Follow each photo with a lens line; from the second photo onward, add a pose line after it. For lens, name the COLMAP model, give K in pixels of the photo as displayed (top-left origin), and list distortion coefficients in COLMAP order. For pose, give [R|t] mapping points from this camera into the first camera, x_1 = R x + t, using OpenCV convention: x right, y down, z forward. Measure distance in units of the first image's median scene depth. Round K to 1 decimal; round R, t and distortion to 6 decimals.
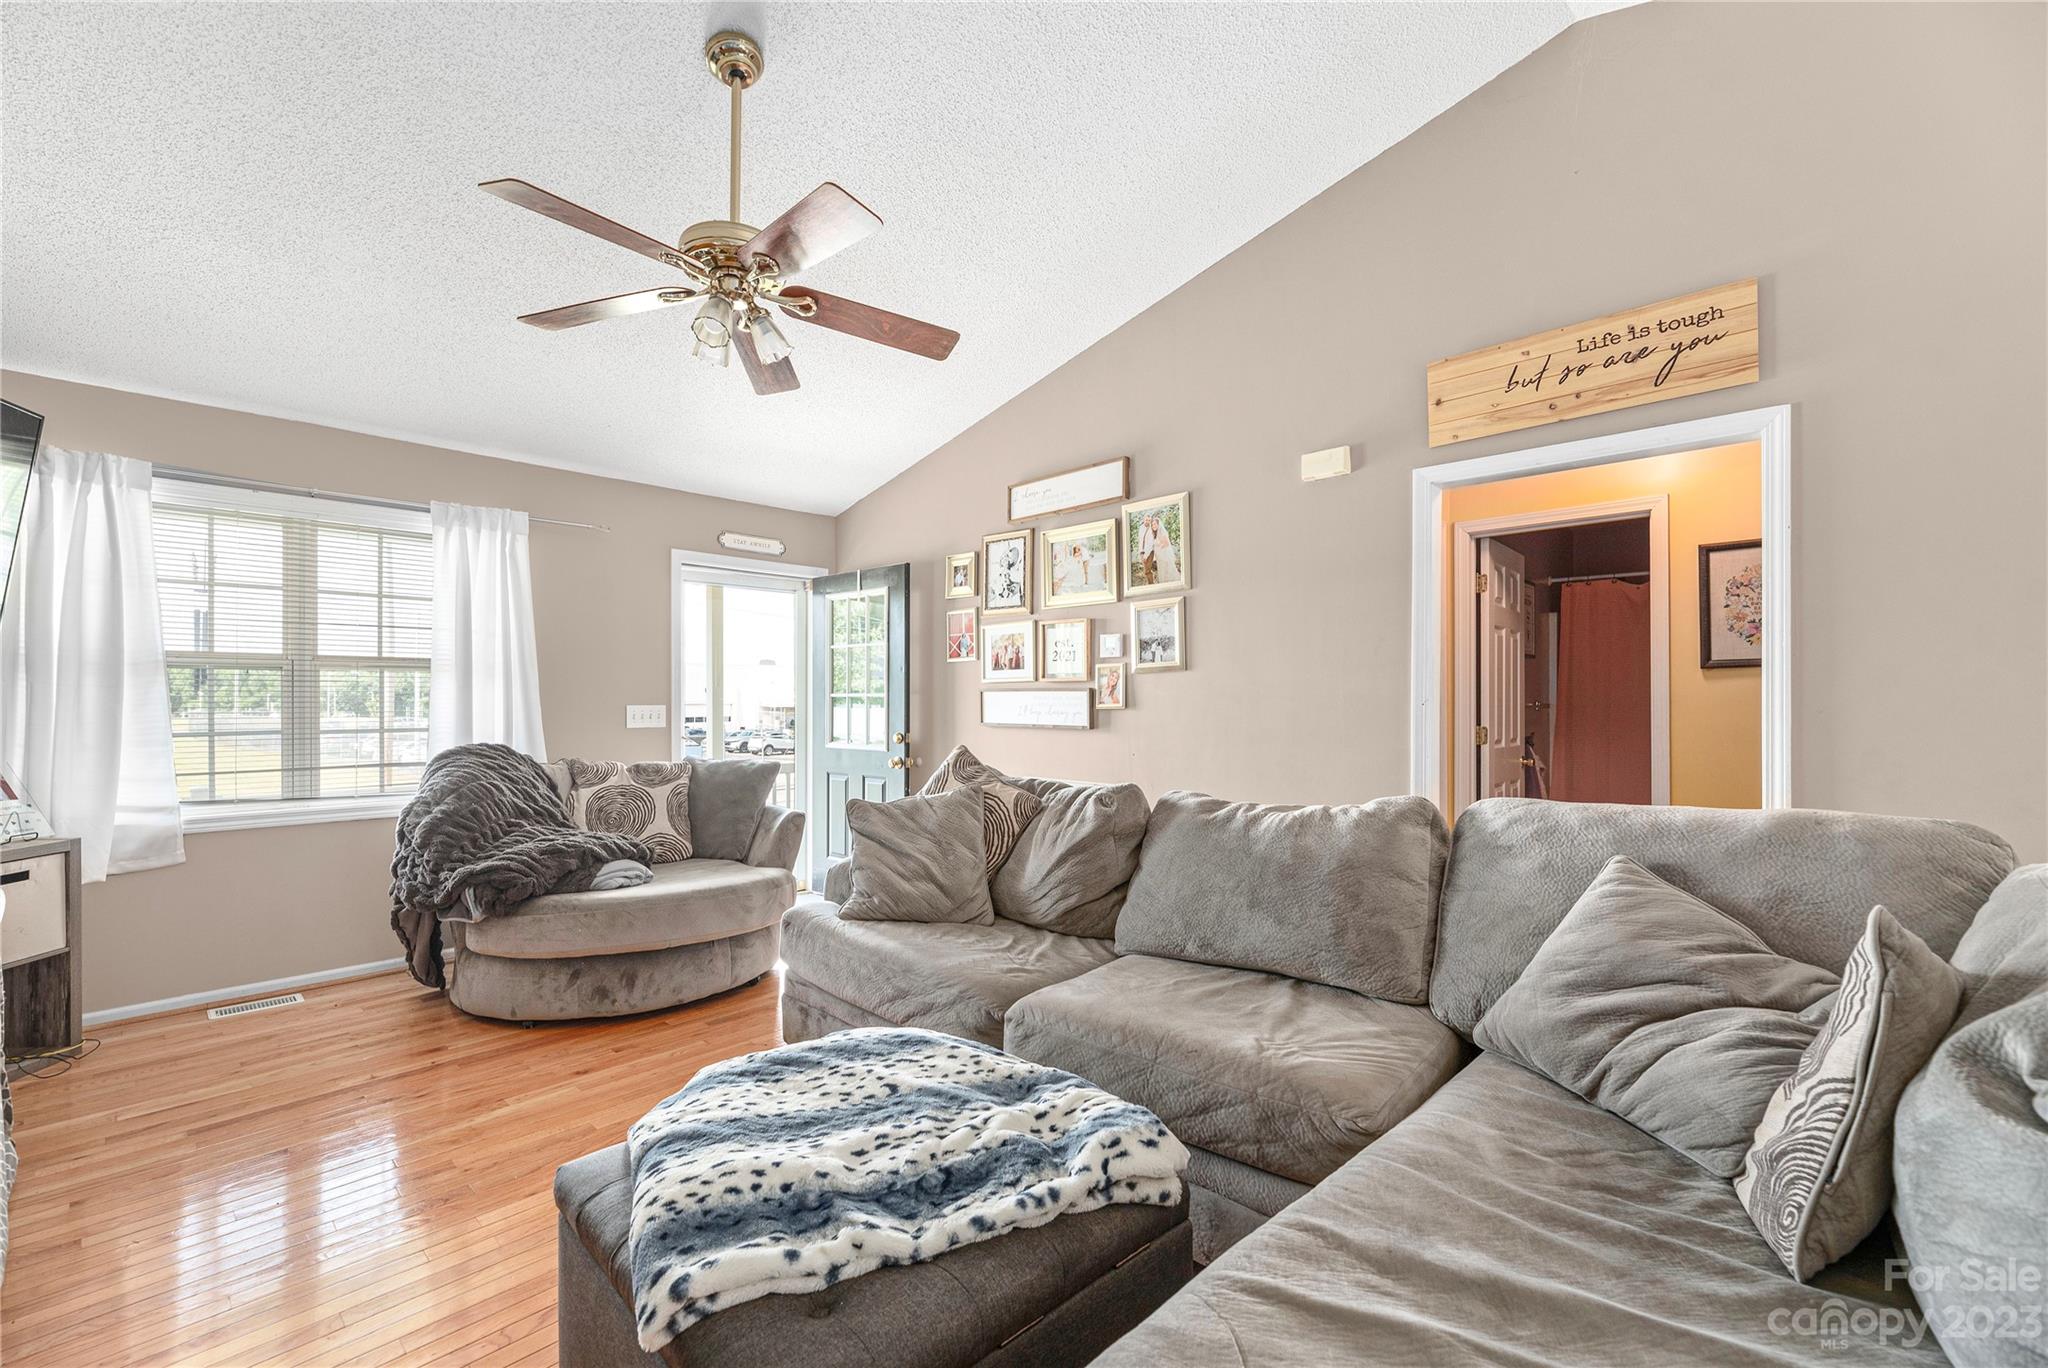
lens RADIAL K [[851.3, 0, 1010.8], [0, 851.3, 698.7], [0, 0, 1]] dist [-0.006592, -0.001097]
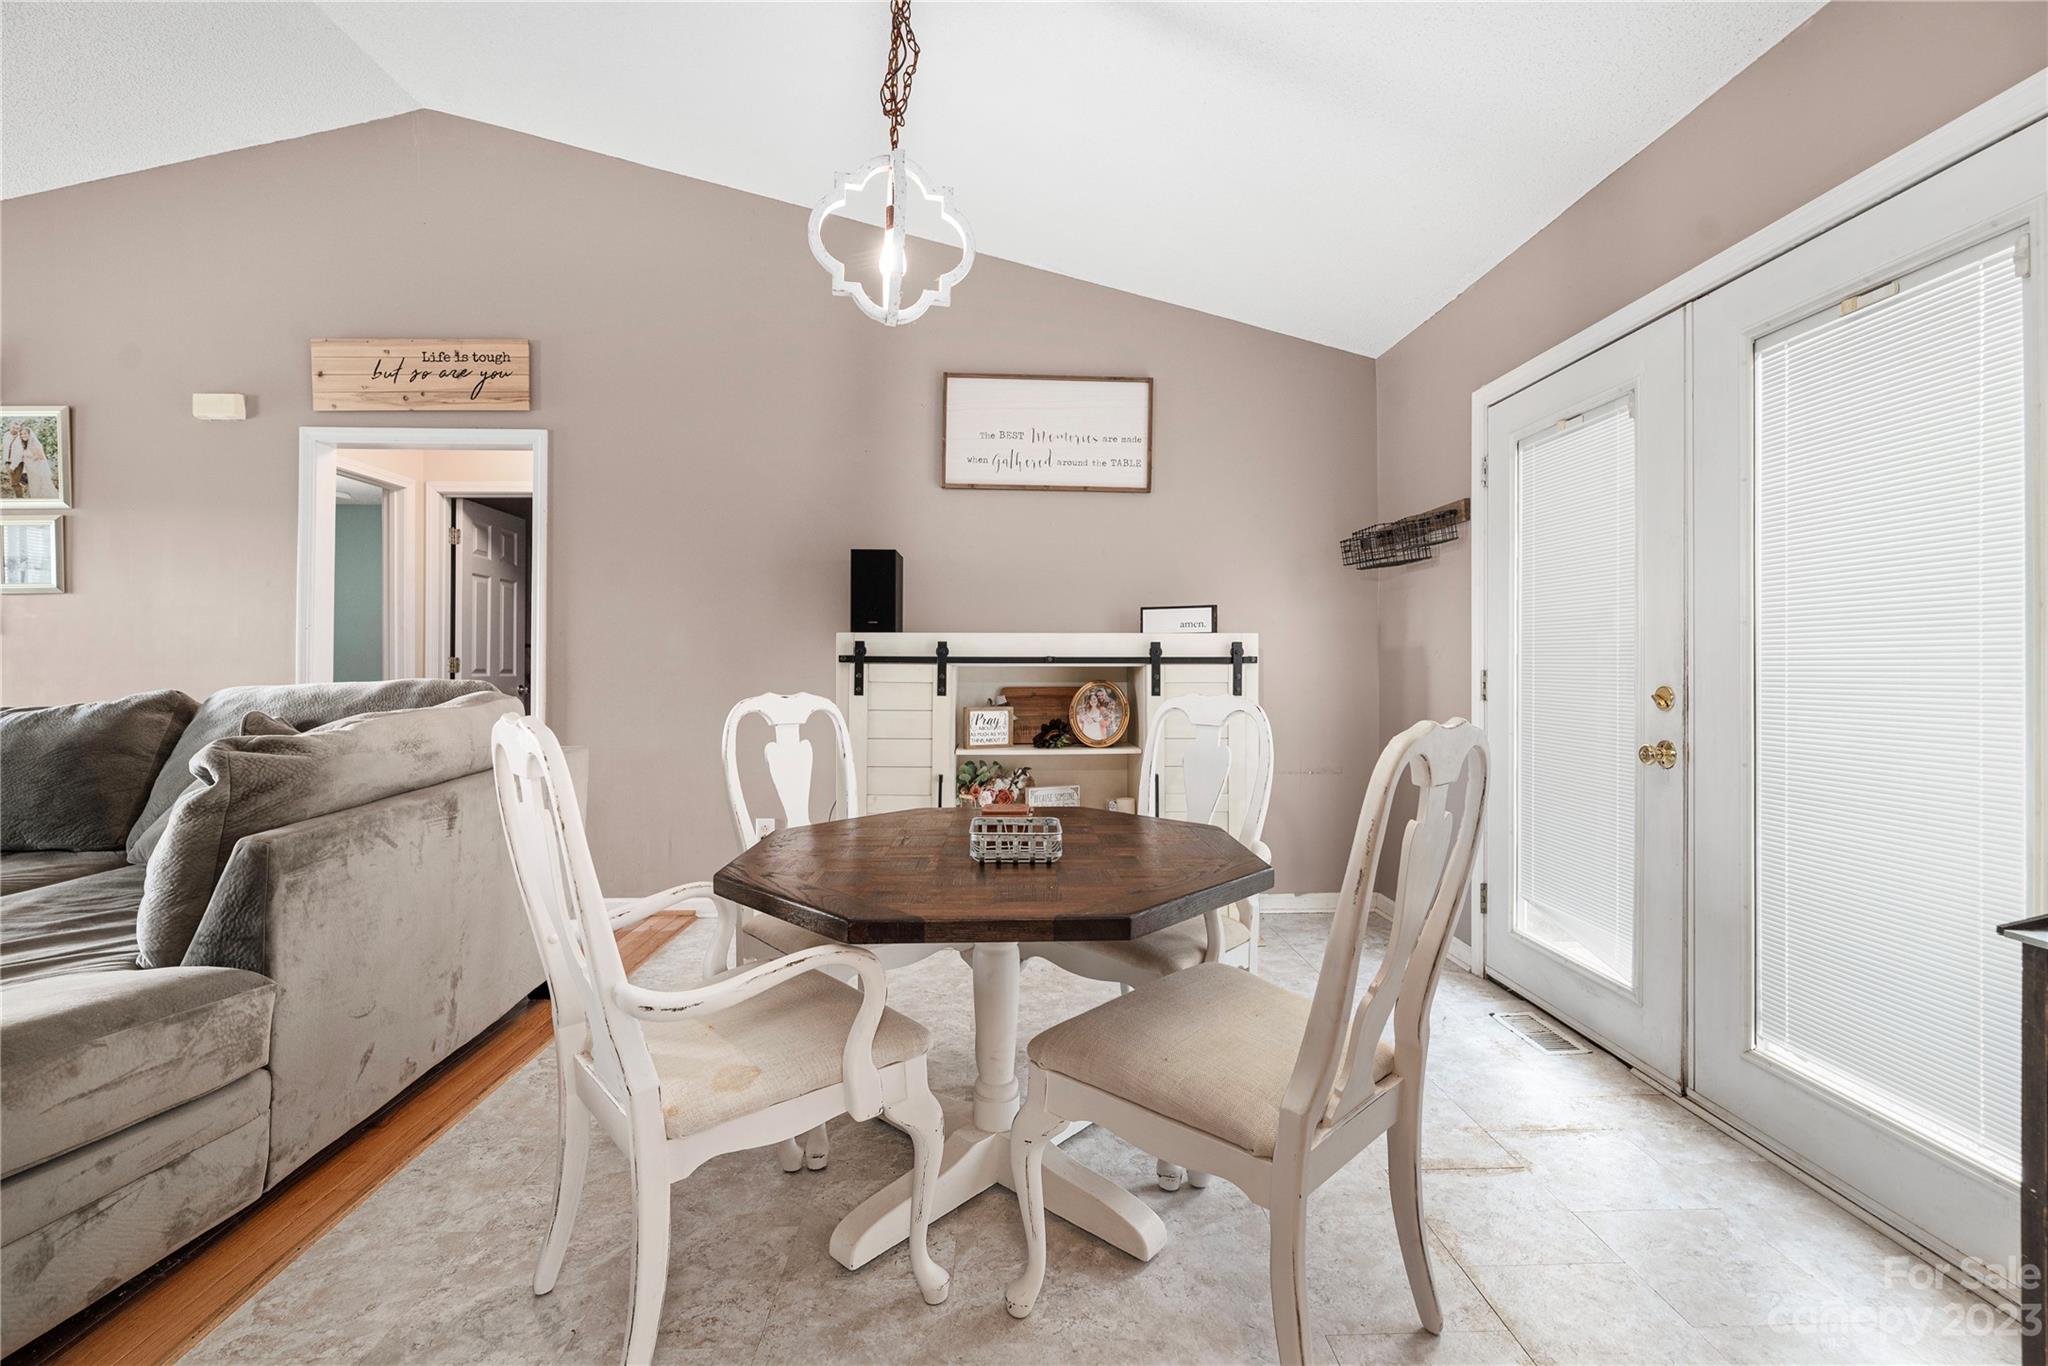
lens RADIAL K [[870.7, 0, 1024.8], [0, 870.7, 671.5], [0, 0, 1]] dist [-0.000219, -0.000129]
pose [[0.710255, -0.000409, 0.703944, 0.374231], [-0.005480, 0.999966, 0.006111, 0.058230], [-0.703923, -0.008198, 0.710229, -0.607736]]
